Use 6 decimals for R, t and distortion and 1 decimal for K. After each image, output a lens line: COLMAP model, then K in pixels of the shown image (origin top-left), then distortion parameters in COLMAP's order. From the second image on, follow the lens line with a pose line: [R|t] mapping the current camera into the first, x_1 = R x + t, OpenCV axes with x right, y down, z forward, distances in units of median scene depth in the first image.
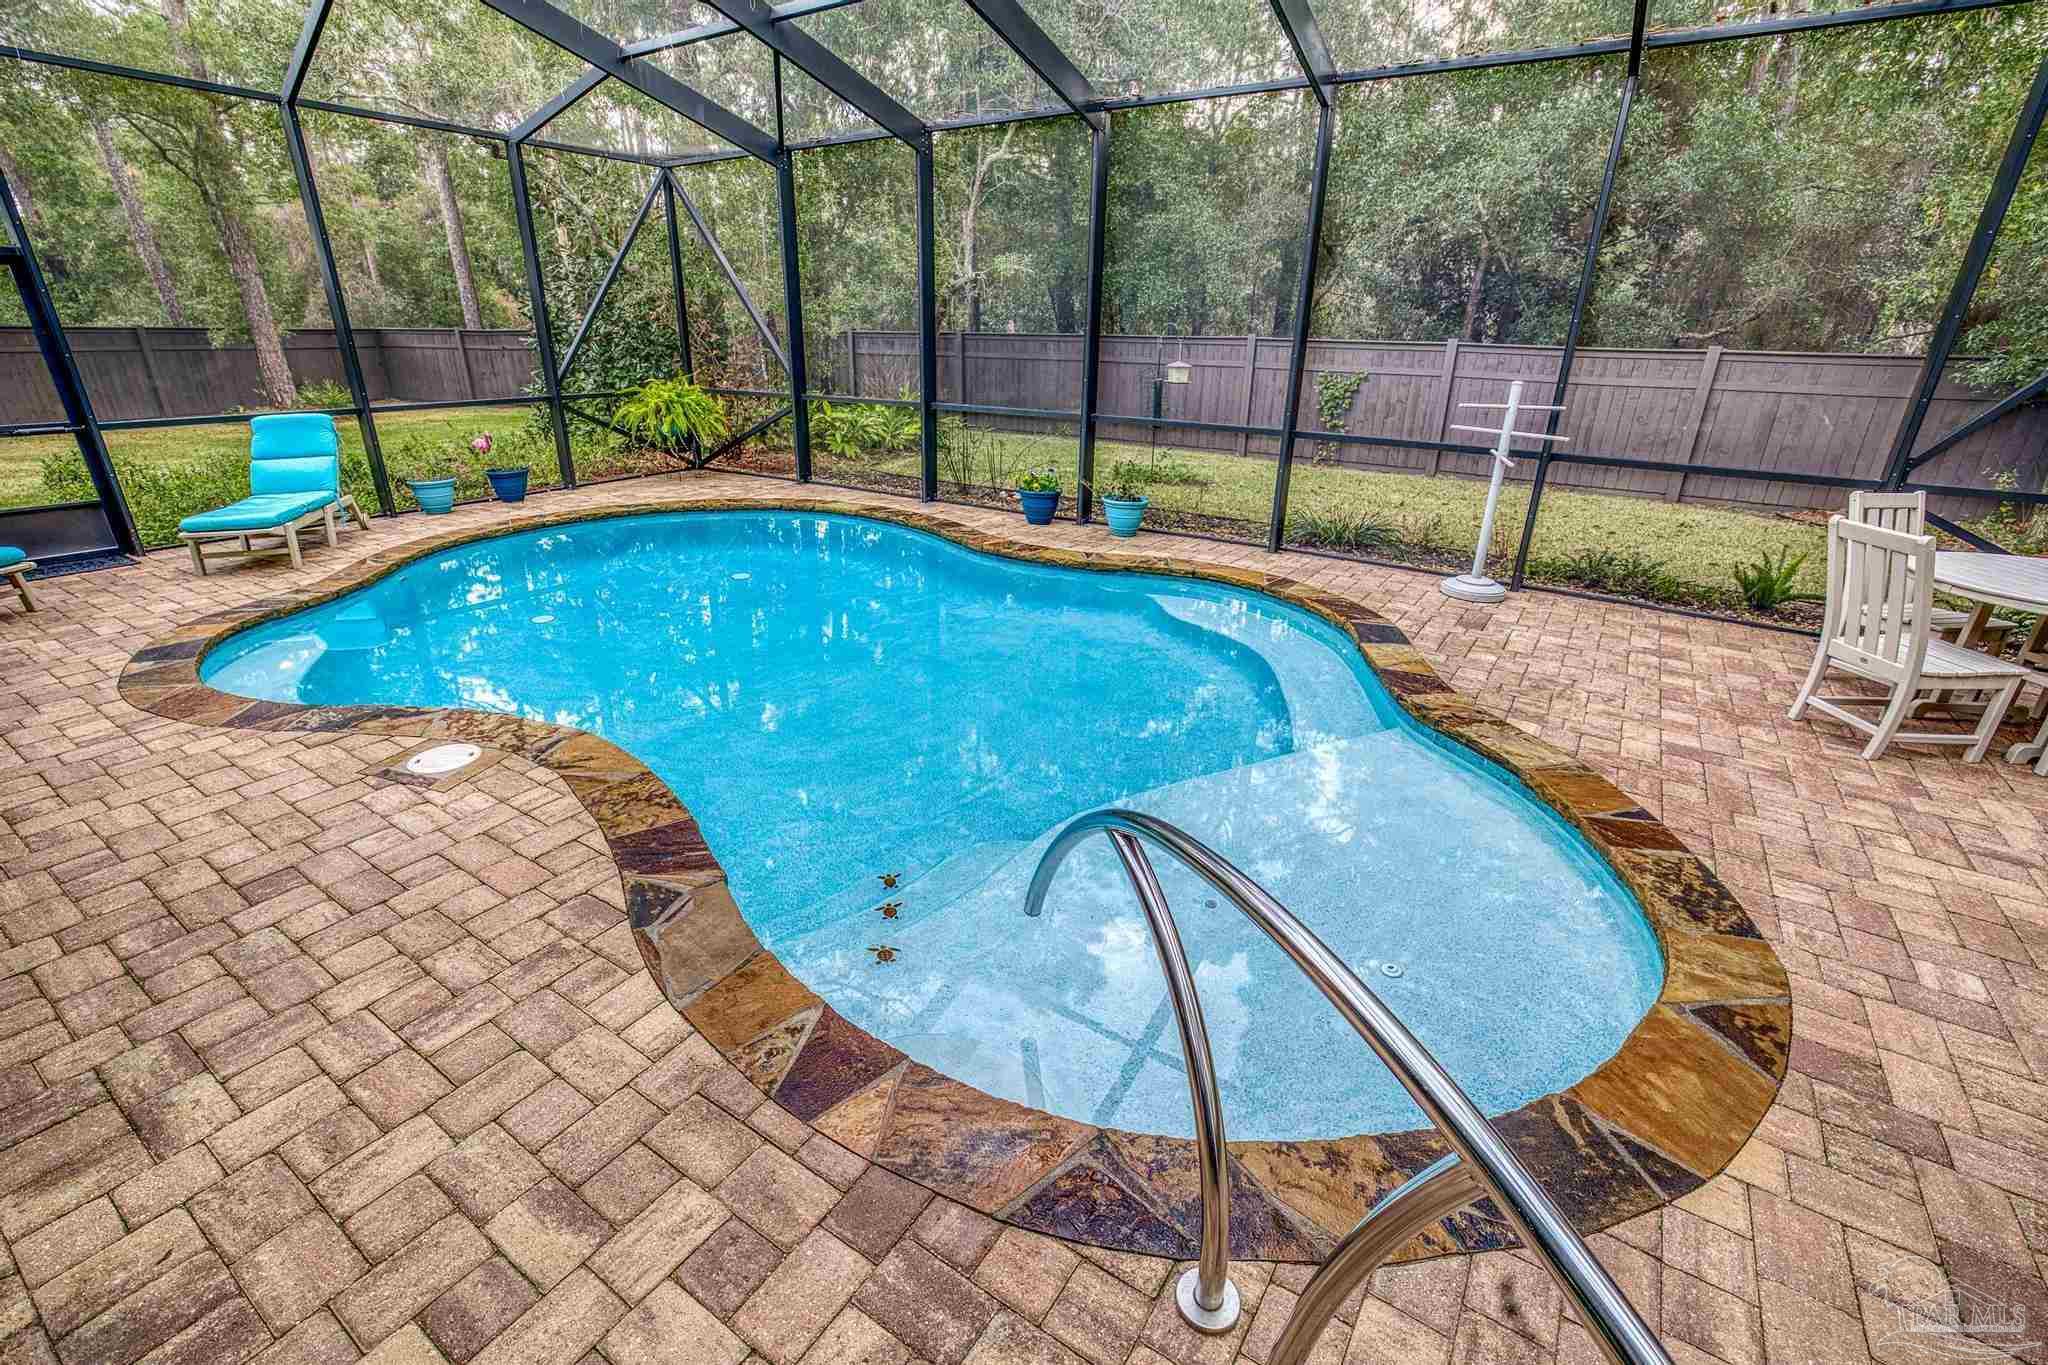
lens RADIAL K [[899.2, 0, 1020.2], [0, 899.2, 700.0], [0, 0, 1]] dist [-0.049192, 0.018374]
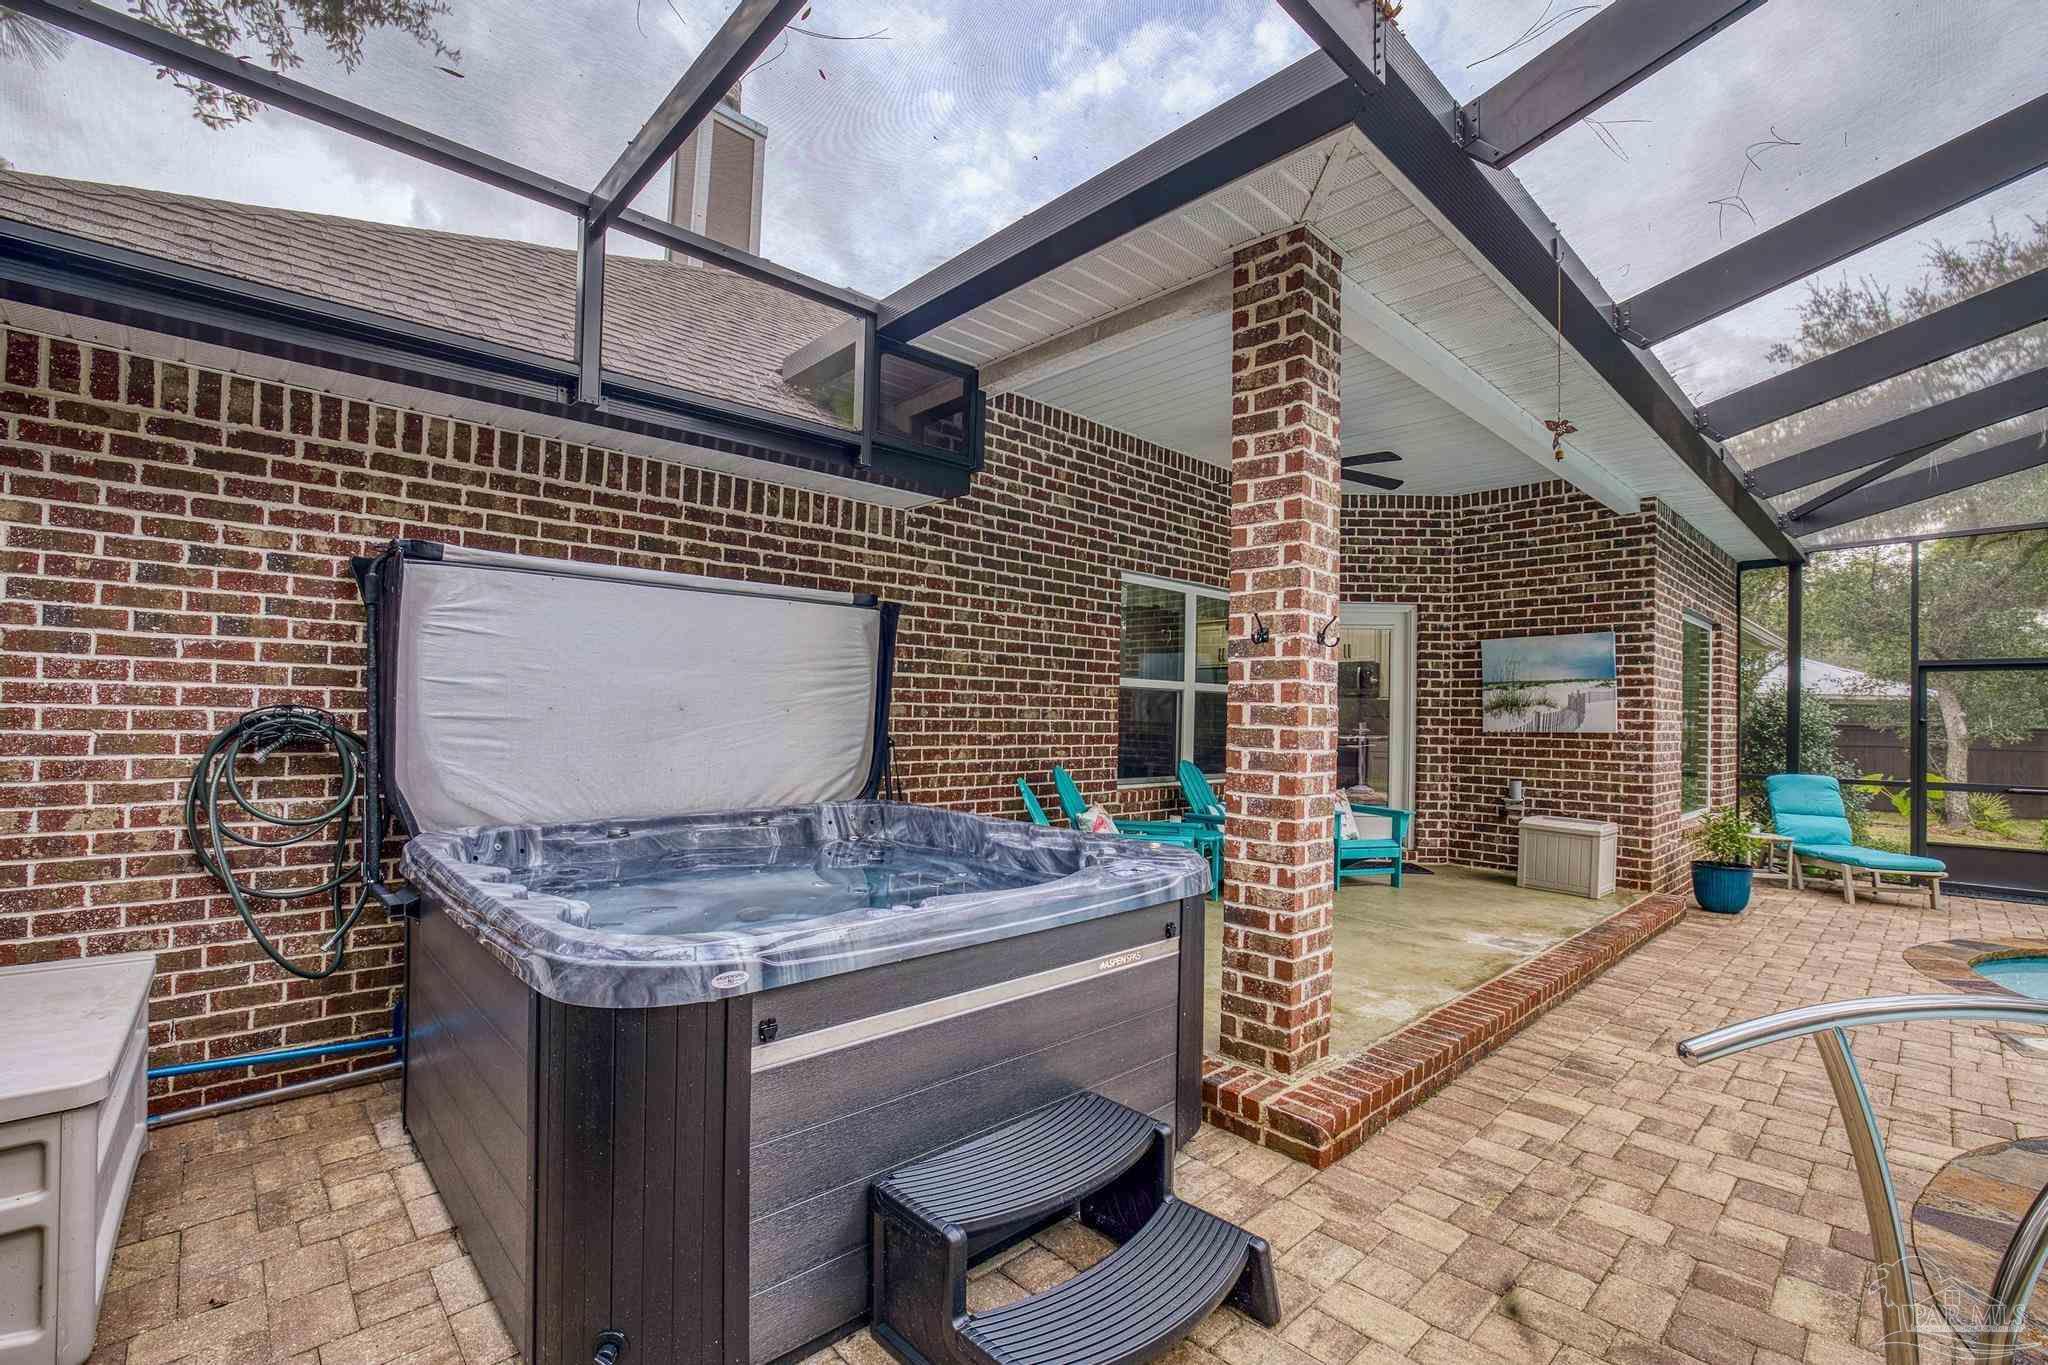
lens RADIAL K [[899.2, 0, 1017.5], [0, 899.2, 706.4], [0, 0, 1]] dist [-0.049192, 0.018374]
pose [[-0.229166, -0.030855, -0.972898, 0.365096], [-0.395484, 0.916234, 0.064098, 0.062797], [0.889424, 0.399454, -0.222173, -0.050702]]
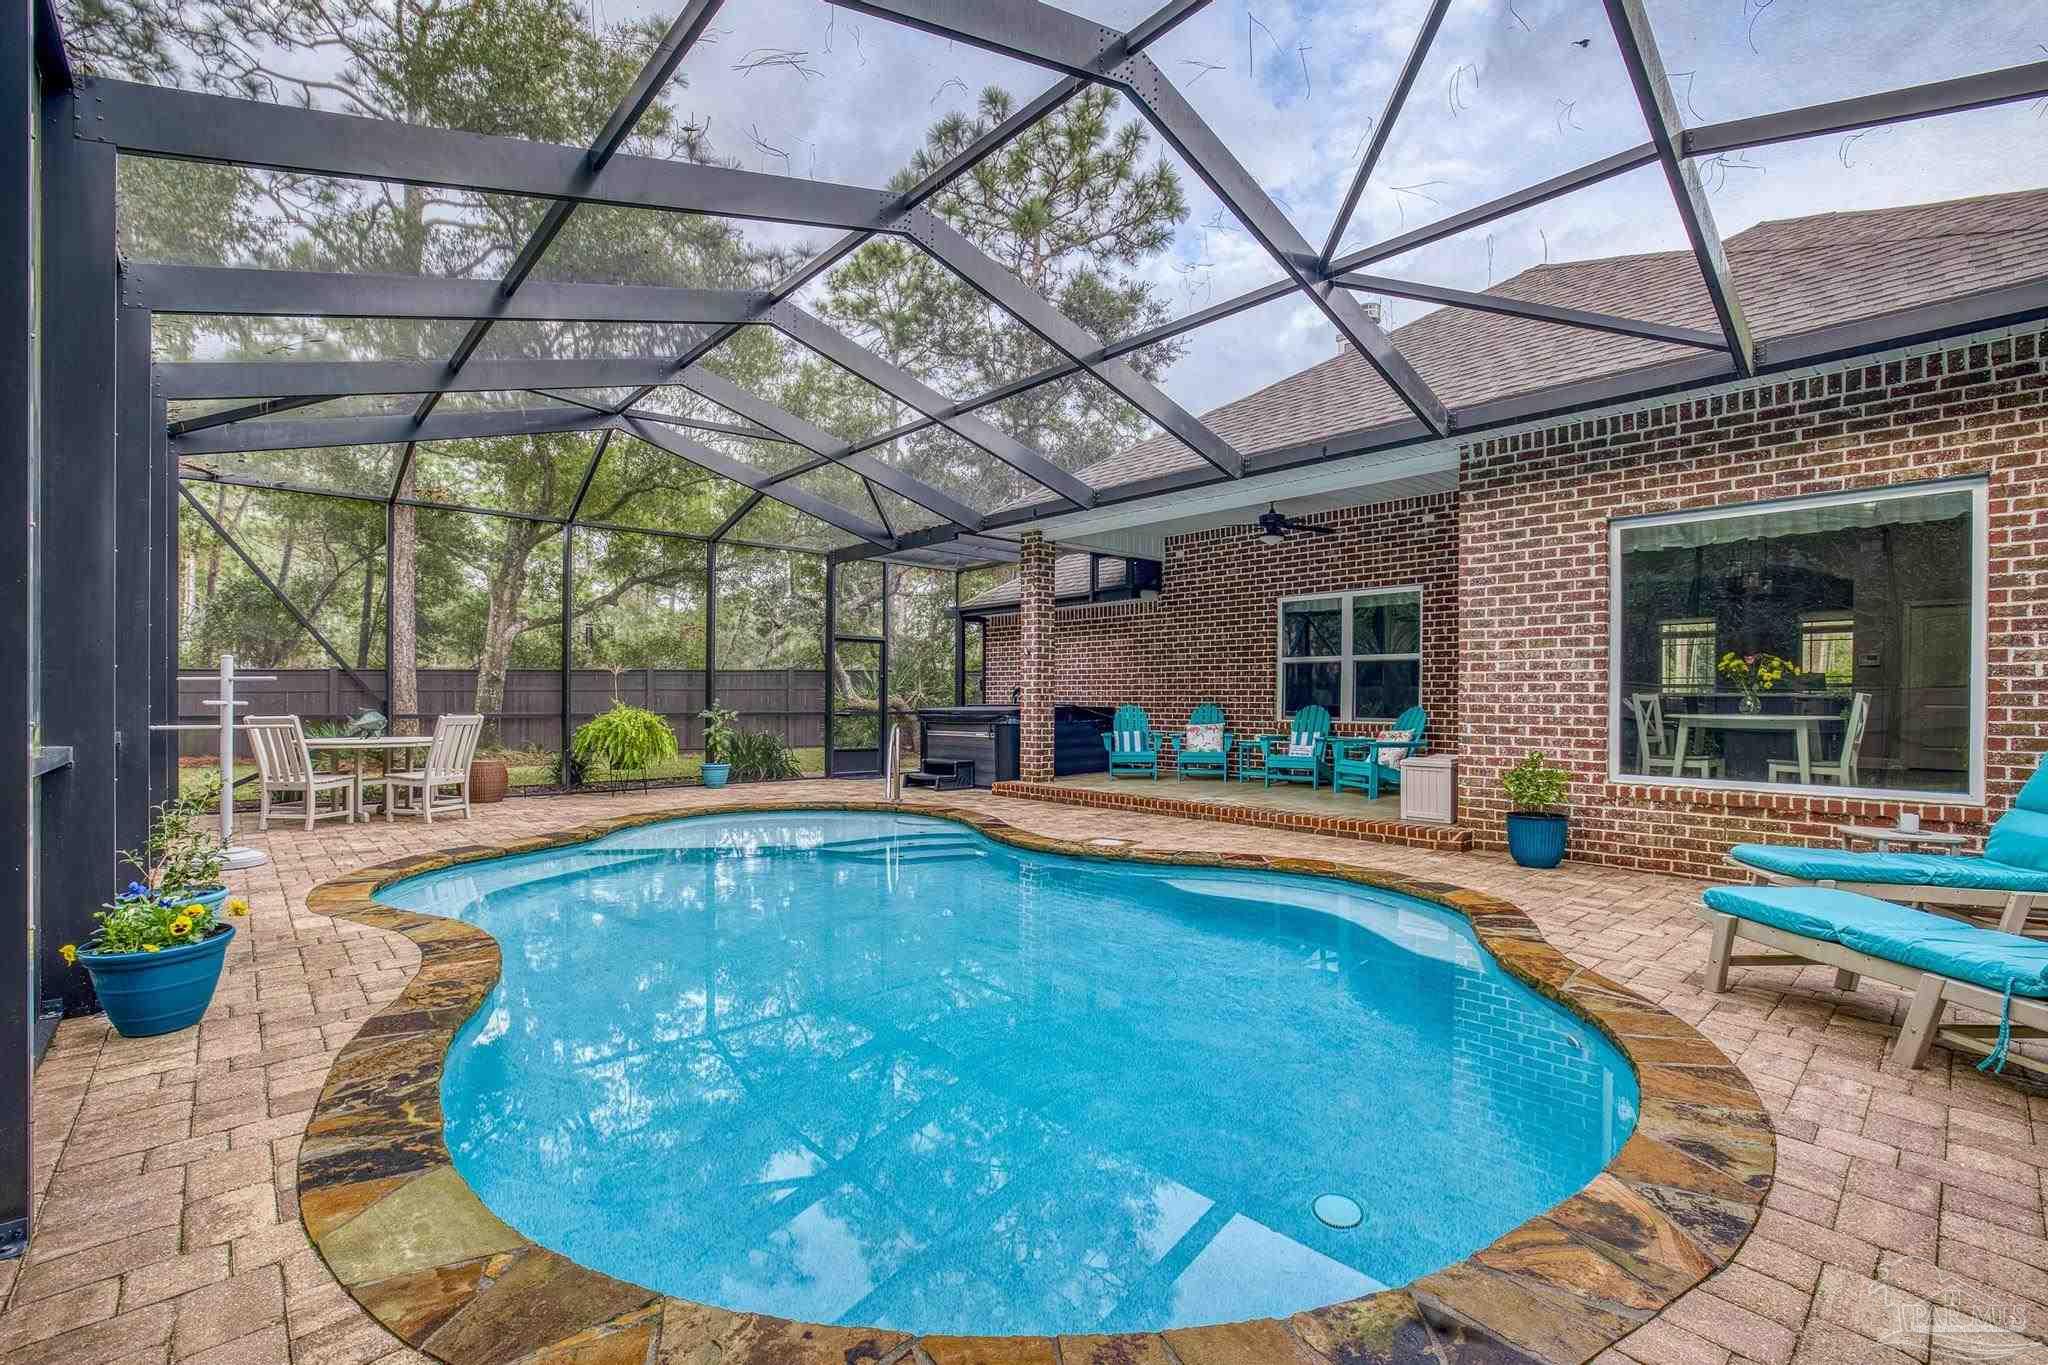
lens RADIAL K [[899.2, 0, 1020.4], [0, 899.2, 702.7], [0, 0, 1]] dist [-0.049192, 0.018374]
pose [[-0.969234, -0.022307, 0.245130, -0.474515], [0.074447, 0.922676, 0.378321, -0.501412], [-0.234615, 0.384931, -0.892628, 1.367036]]
